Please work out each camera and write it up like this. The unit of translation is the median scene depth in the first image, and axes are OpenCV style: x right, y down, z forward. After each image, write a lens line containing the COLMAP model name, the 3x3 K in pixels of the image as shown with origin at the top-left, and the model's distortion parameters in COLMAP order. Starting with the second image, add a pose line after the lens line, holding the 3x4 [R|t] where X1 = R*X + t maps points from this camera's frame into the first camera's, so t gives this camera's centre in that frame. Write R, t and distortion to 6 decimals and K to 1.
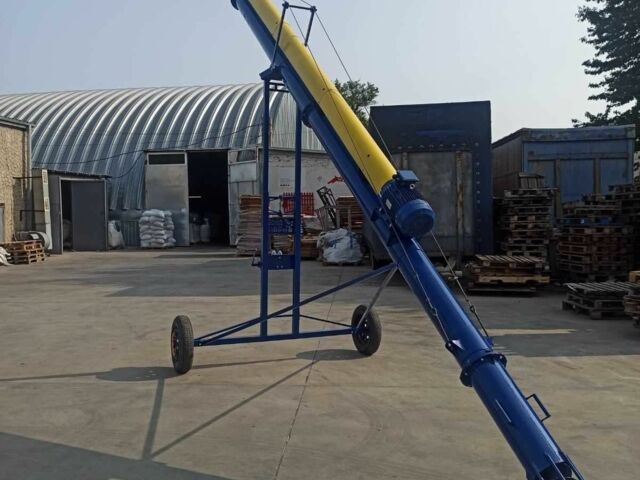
lens RADIAL K [[600.5, 0, 320.0], [0, 600.5, 240.0], [0, 0, 1]] dist [0.022484, -0.001601]
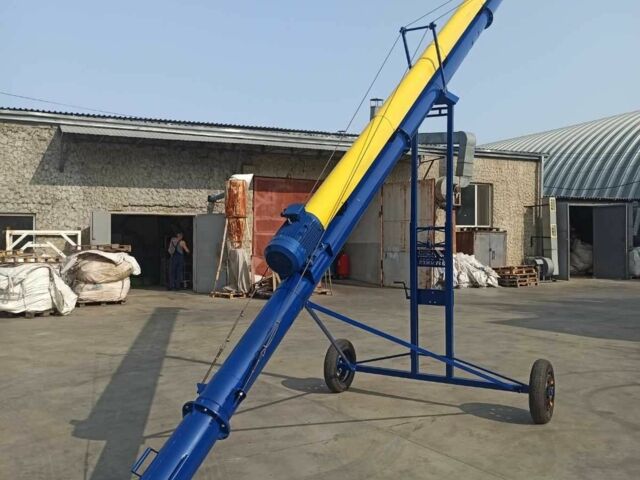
lens RADIAL K [[600.5, 0, 320.0], [0, 600.5, 240.0], [0, 0, 1]] dist [0.022484, -0.001601]
pose [[0.622508, 0.002729, -0.782609, 0.102875], [-0.035415, 0.999068, -0.024685, -0.004174], [0.781812, 0.043083, 0.622025, 0.050914]]
